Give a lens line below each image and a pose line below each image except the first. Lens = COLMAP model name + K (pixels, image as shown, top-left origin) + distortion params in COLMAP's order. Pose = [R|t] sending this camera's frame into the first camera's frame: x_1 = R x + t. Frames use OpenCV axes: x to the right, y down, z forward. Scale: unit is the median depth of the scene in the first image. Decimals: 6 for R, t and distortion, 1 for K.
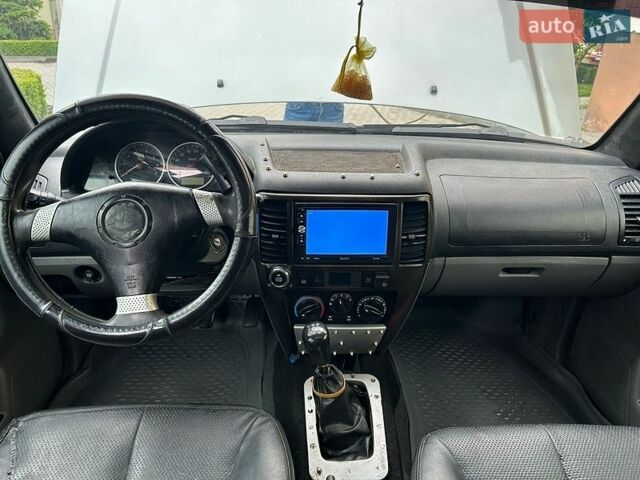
lens RADIAL K [[590.0, 0, 314.2], [0, 590.0, 240.4], [0, 0, 1]] dist [0.157704, -0.303290]
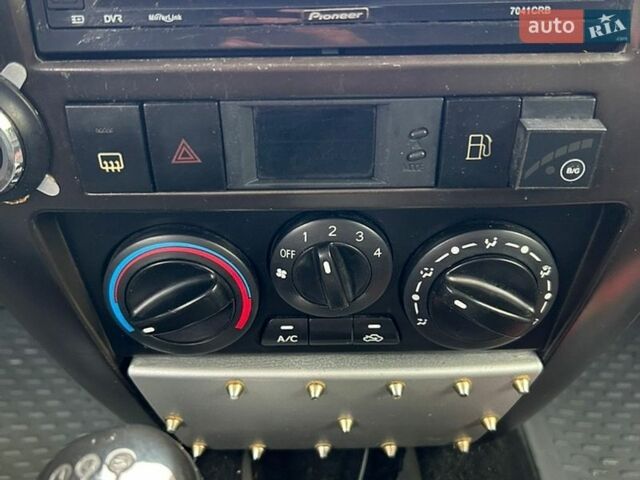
lens RADIAL K [[590.0, 0, 314.2], [0, 590.0, 240.4], [0, 0, 1]] dist [0.157704, -0.303290]
pose [[0.996689, -0.015138, -0.079886, 0.055448], [0.026535, 0.989280, 0.143598, 0.066610], [0.076856, -0.145242, 0.986407, 0.796233]]
